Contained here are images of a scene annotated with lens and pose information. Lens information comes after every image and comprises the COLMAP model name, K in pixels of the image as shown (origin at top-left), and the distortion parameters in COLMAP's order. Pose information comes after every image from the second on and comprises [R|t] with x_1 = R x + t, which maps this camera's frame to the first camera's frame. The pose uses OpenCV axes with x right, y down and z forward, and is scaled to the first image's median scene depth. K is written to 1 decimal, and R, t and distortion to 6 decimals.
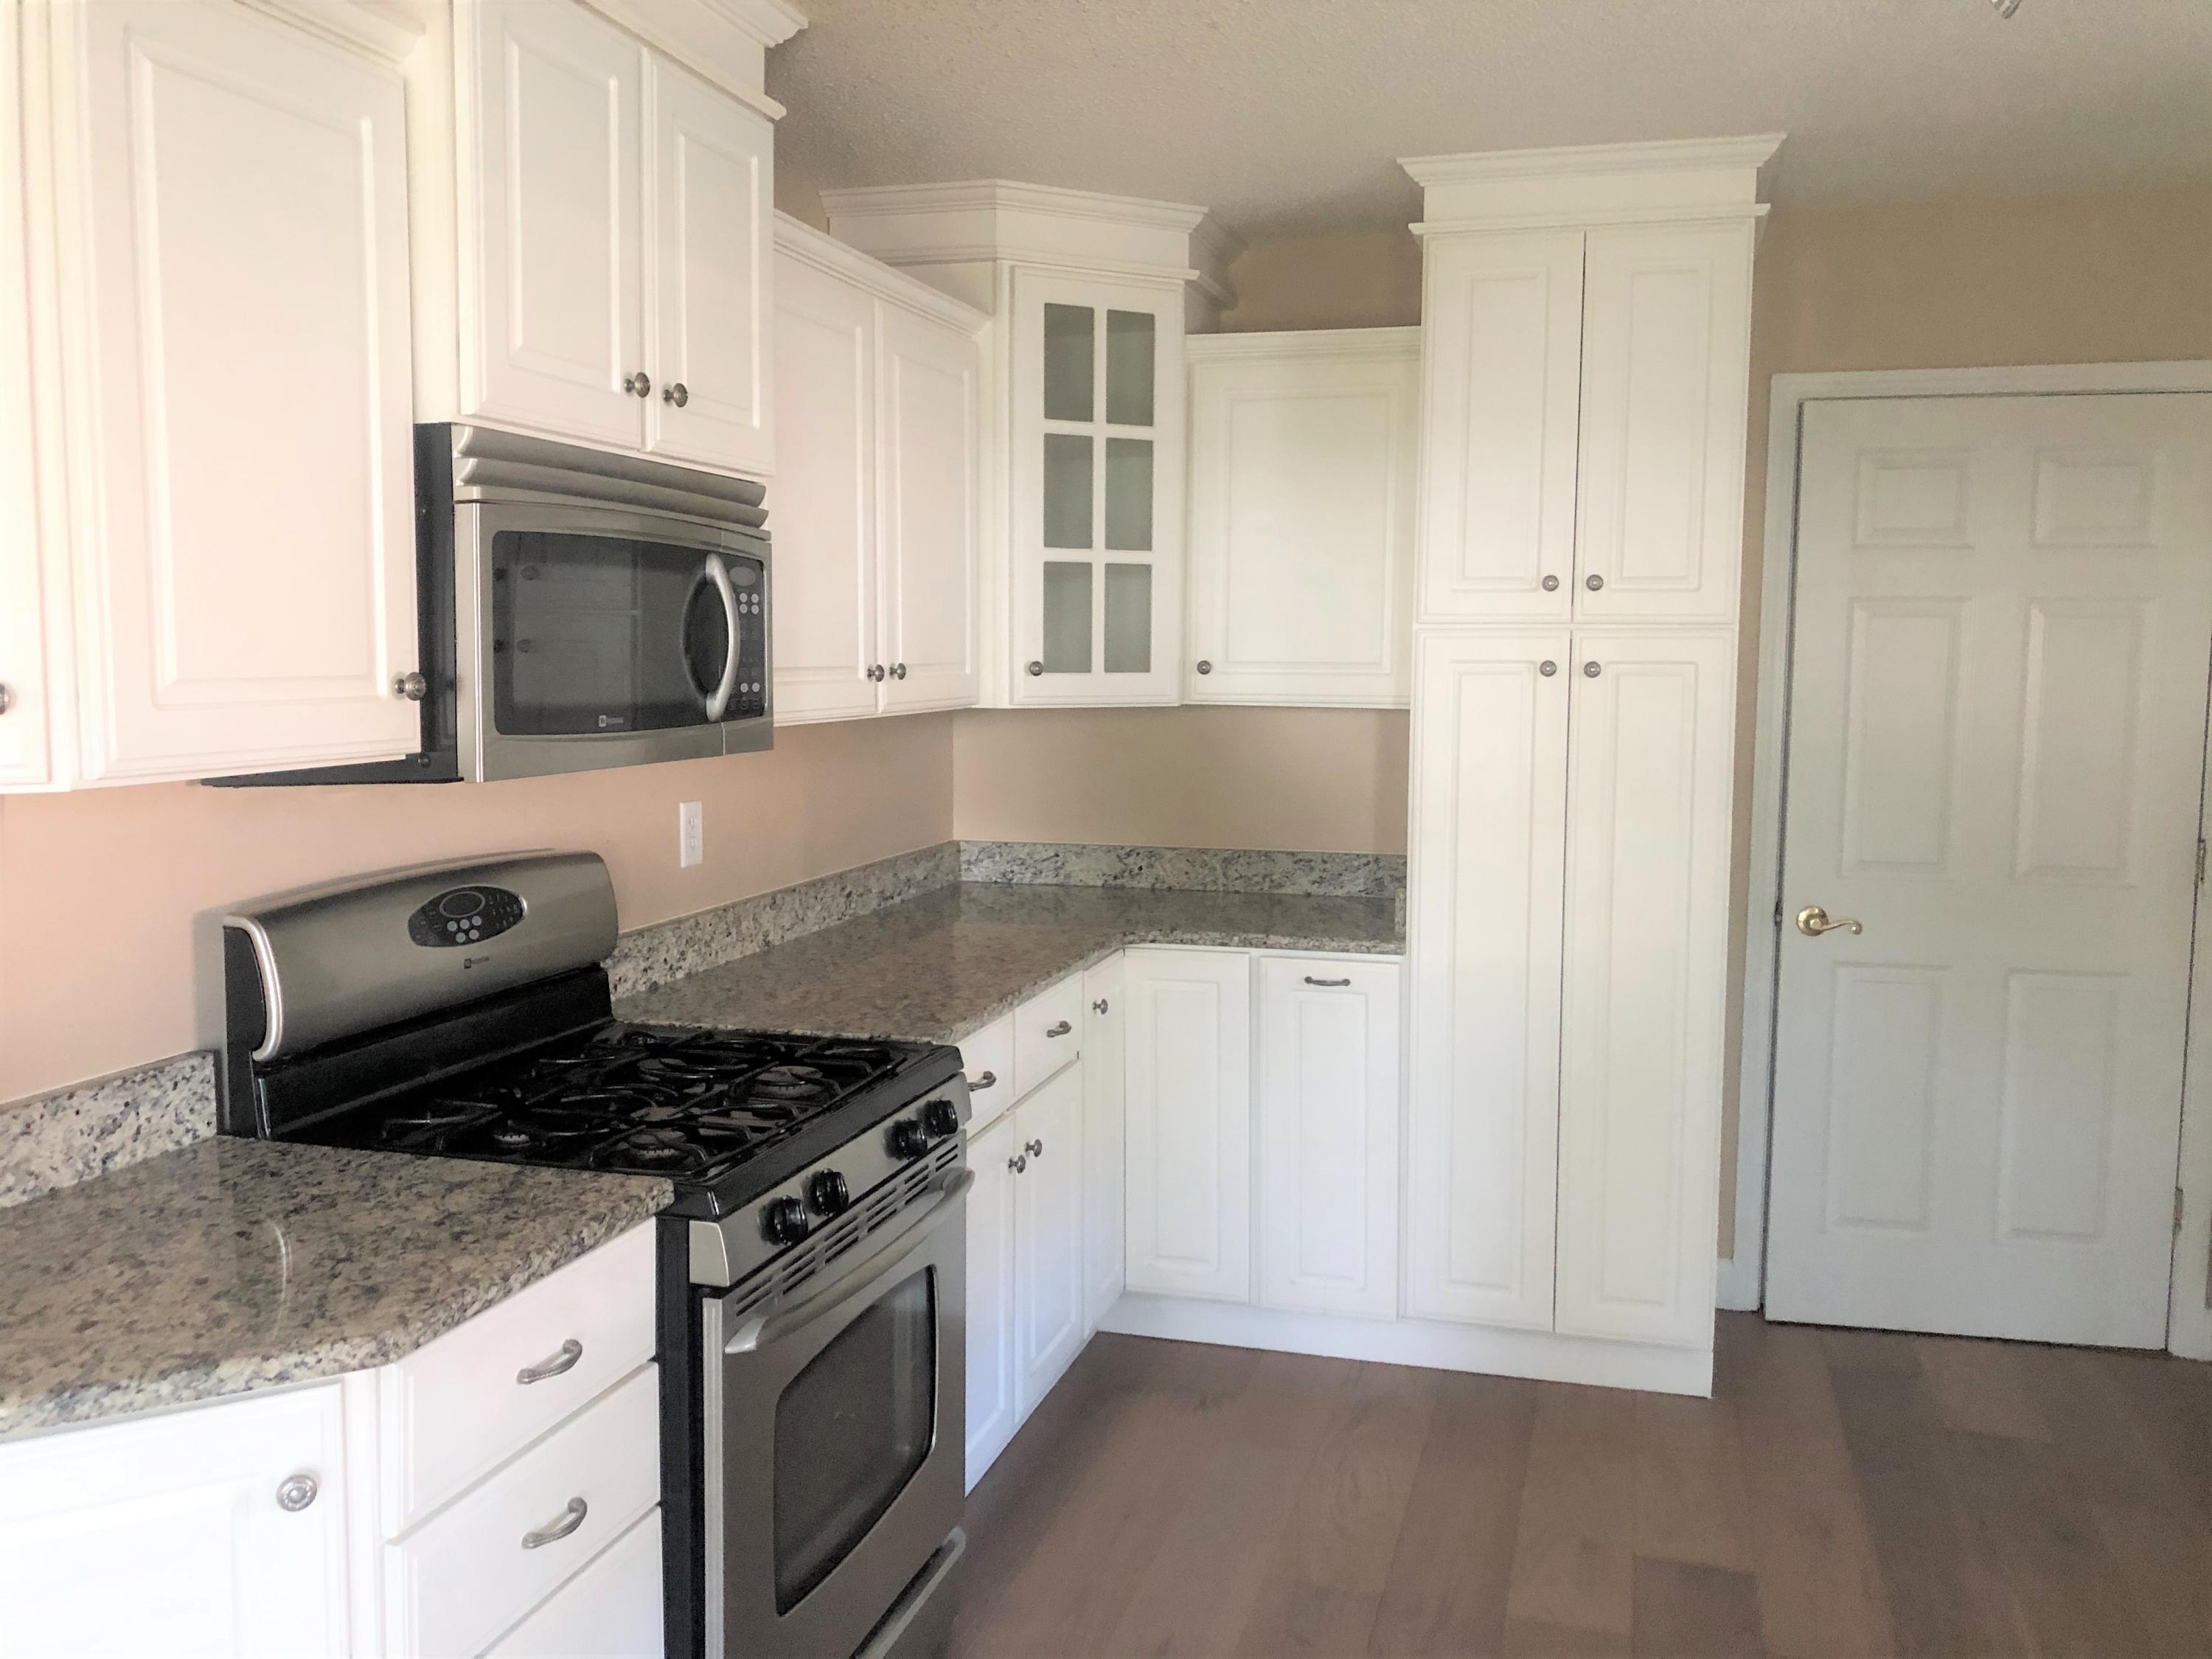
lens RADIAL K [[1820.1, 0, 1106.0], [0, 1820.1, 810.6], [0, 0, 1]] dist [0.037329, -0.020008]
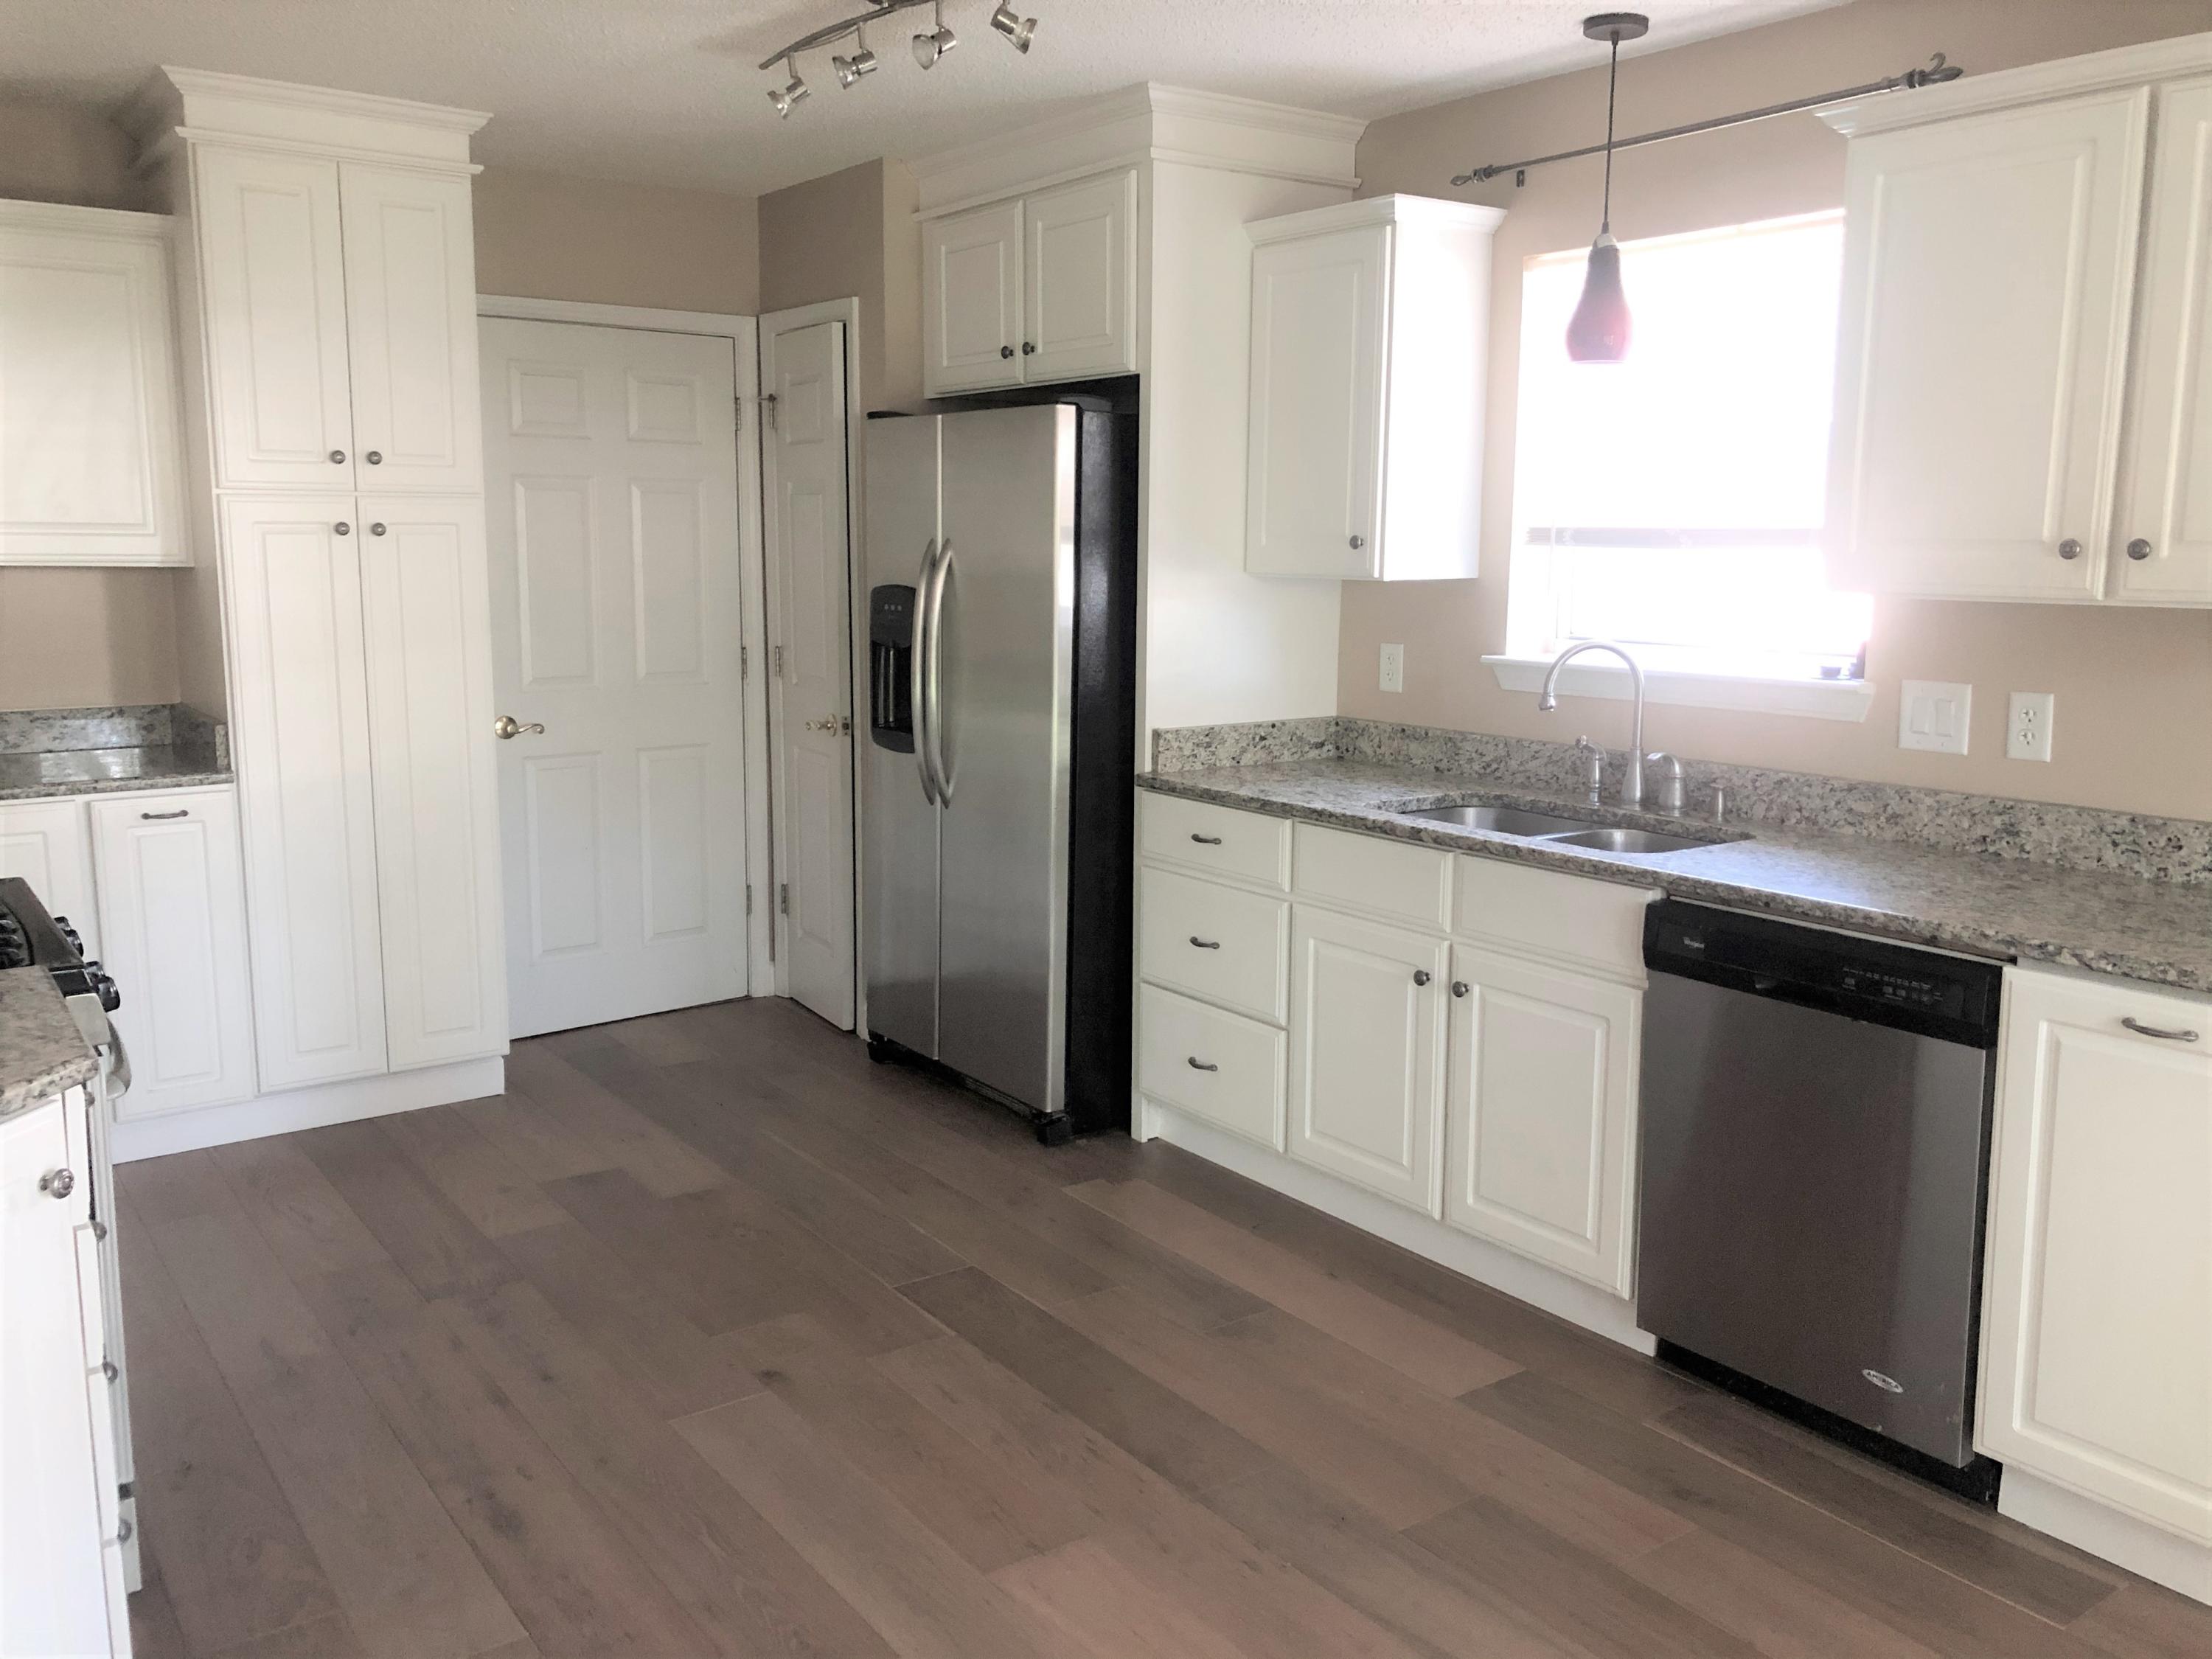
lens RADIAL K [[1820.1, 0, 1106.3], [0, 1820.1, 829.2], [0, 0, 1]] dist [0.037329, -0.020008]
pose [[0.621658, -0.134113, 0.771722, -0.388161], [0.070230, 0.990808, 0.115613, 0.013588], [-0.780134, -0.017674, 0.625363, -0.147239]]
